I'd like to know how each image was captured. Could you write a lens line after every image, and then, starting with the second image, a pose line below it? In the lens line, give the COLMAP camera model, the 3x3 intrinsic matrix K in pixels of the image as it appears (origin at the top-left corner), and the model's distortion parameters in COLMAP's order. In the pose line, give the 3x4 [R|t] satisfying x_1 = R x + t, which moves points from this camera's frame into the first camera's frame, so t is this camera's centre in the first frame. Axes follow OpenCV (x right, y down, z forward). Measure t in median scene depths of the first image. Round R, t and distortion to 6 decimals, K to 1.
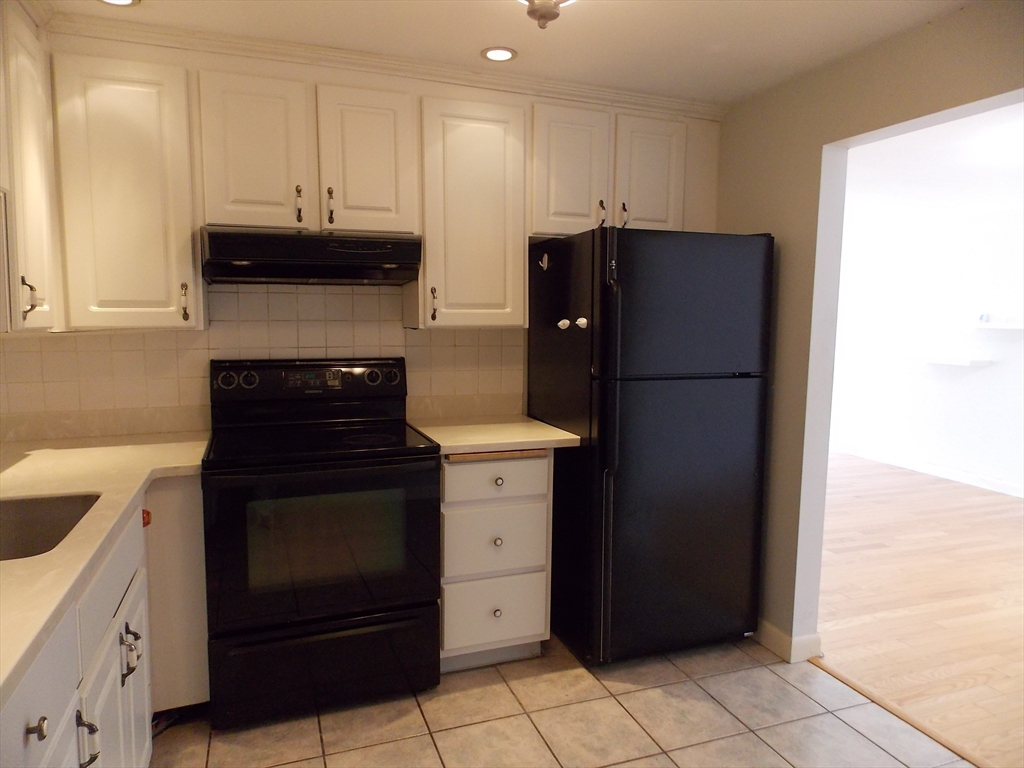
lens RADIAL K [[684.4, 0, 516.8], [0, 684.4, 378.7], [0, 0, 1]] dist [0.002790, 0.006447]
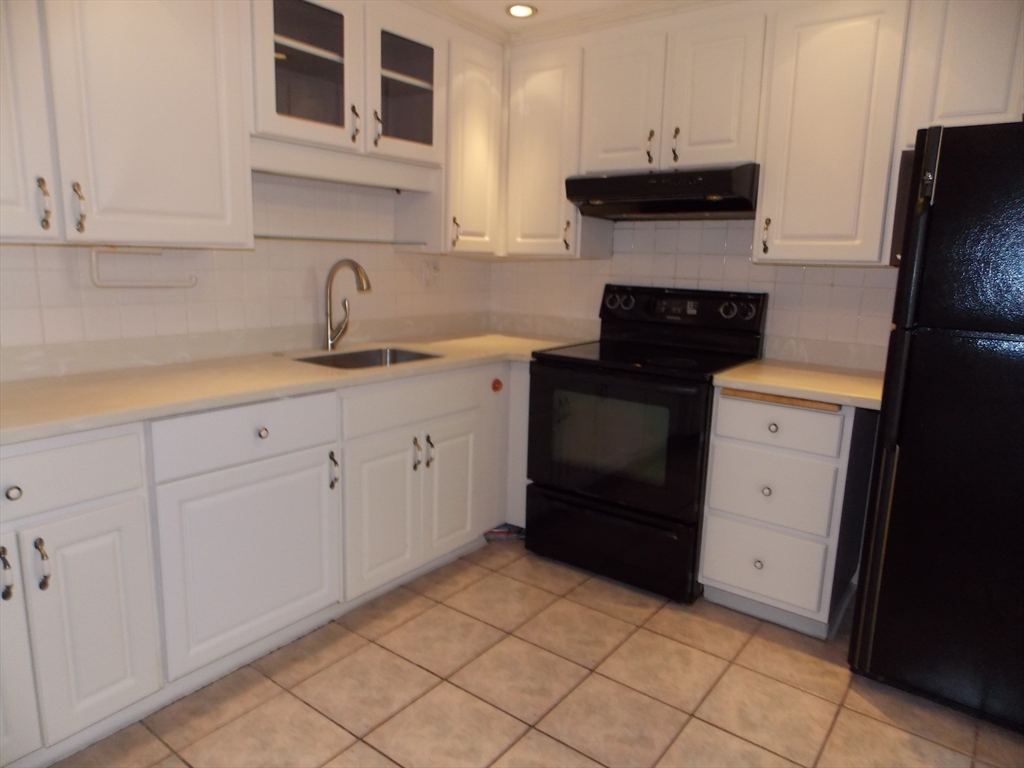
lens RADIAL K [[684.4, 0, 516.4], [0, 684.4, 384.4], [0, 0, 1]] dist [0.002790, 0.006447]
pose [[0.534457, 0.166113, -0.828711, 0.554178], [-0.105280, 0.985944, 0.129733, 0.008851], [0.838613, 0.017910, 0.544433, 0.202103]]
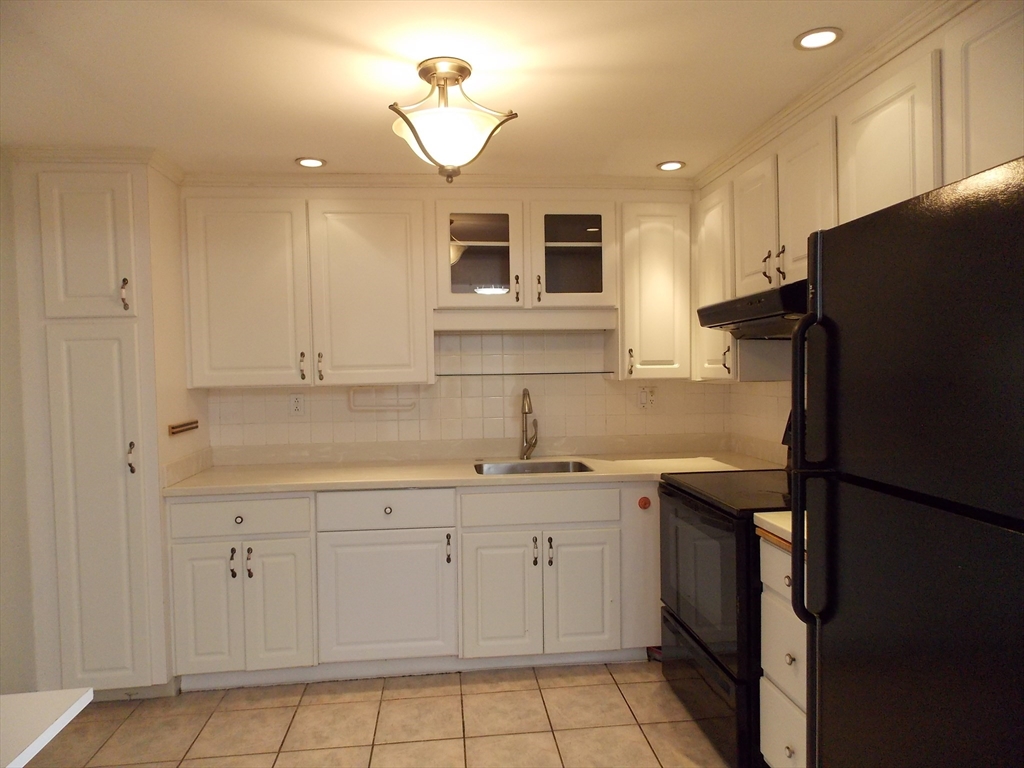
lens RADIAL K [[684.4, 0, 510.1], [0, 684.4, 382.2], [0, 0, 1]] dist [0.002790, 0.006447]
pose [[-0.262324, 0.021029, -0.964751, 0.817808], [-0.078375, 0.995995, 0.043021, -0.086822], [0.961792, 0.086898, -0.259626, 0.885209]]
